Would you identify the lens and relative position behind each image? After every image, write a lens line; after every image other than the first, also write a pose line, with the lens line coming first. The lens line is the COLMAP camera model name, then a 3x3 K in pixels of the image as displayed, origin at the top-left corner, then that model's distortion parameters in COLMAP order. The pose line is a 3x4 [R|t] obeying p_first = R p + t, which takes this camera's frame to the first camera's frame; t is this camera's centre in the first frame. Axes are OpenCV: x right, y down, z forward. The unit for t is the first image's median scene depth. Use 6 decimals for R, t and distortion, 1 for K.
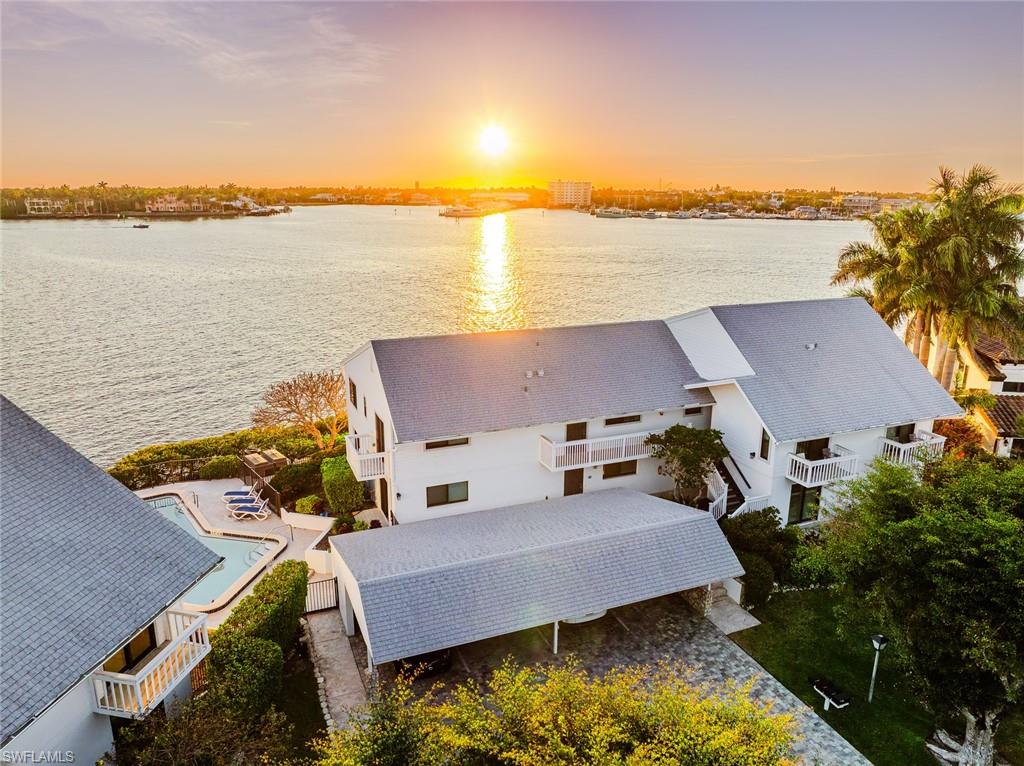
lens RADIAL K [[722.9, 0, 512.0], [0, 722.9, 383.0], [0, 0, 1]] dist [-0.039627, -0.000158]
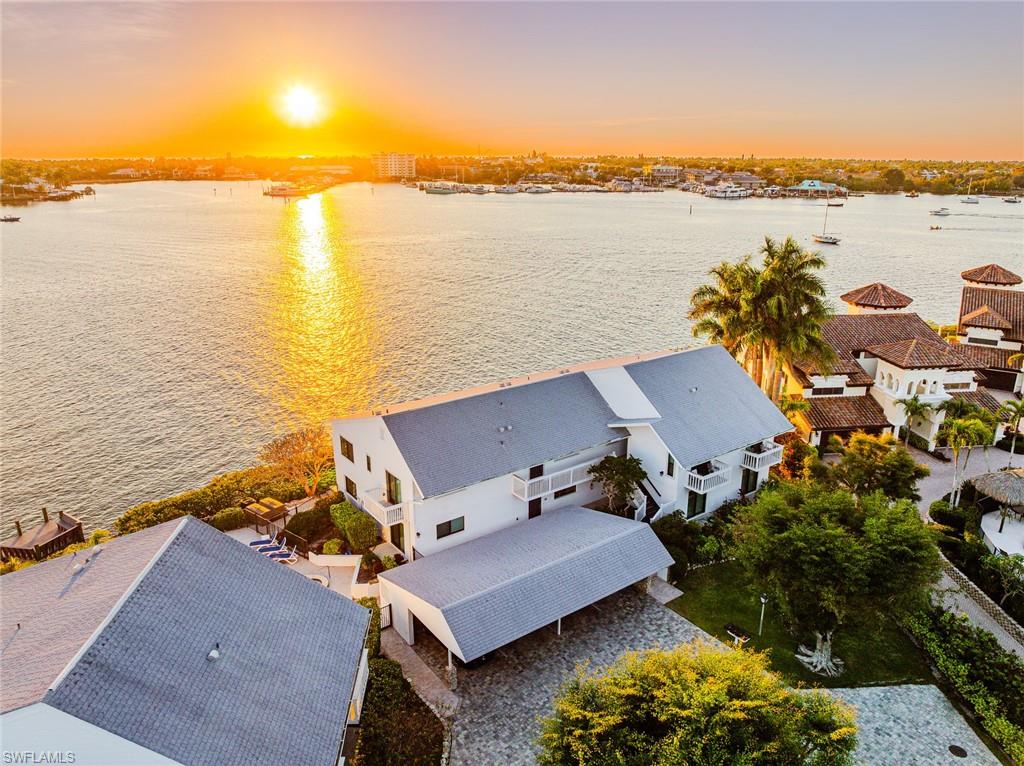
lens RADIAL K [[727.4, 0, 512.0], [0, 727.4, 383.0], [0, 0, 1]] dist [-0.044400, 0.000253]
pose [[0.970189, -0.076256, 0.230041, -0.243170], [0.065347, 0.996363, 0.054685, -0.160274], [-0.233375, -0.038023, 0.971643, -0.280666]]
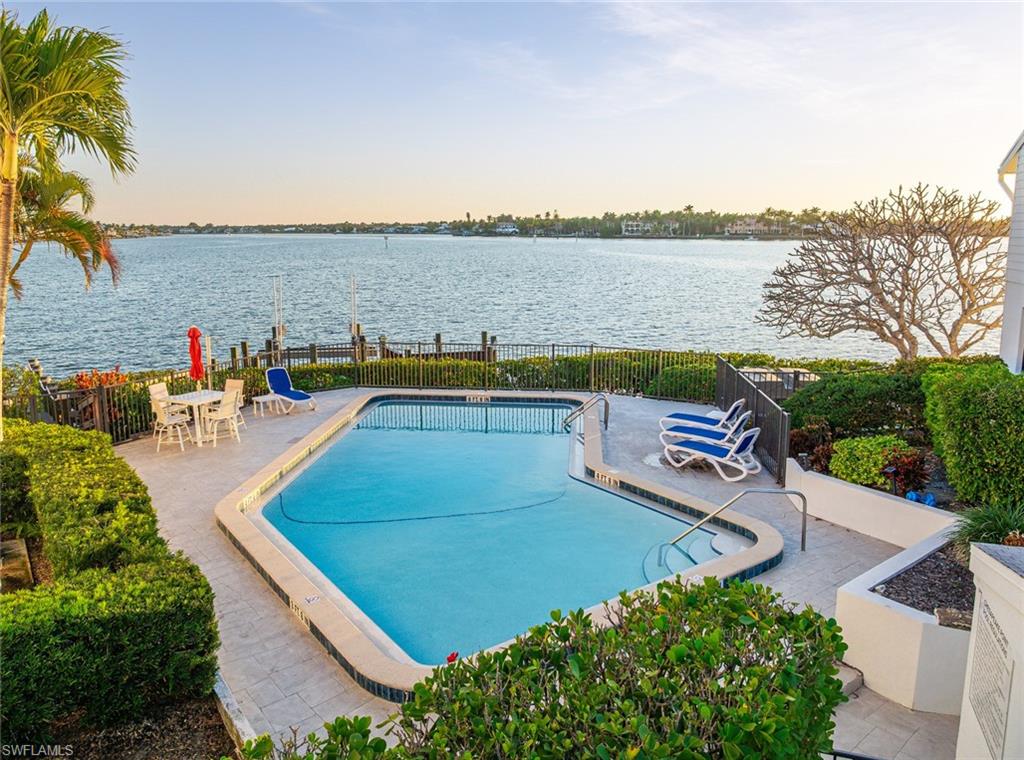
lens RADIAL K [[738.5, 0, 485.5], [0, 738.5, 356.0], [0, 0, 1]] dist [-0.043128, -0.003324]
pose [[0.710502, 0.104488, -0.695895, -0.178596], [-0.170327, 0.985044, -0.025999, 0.157089], [0.682771, 0.137002, 0.717673, 0.624031]]
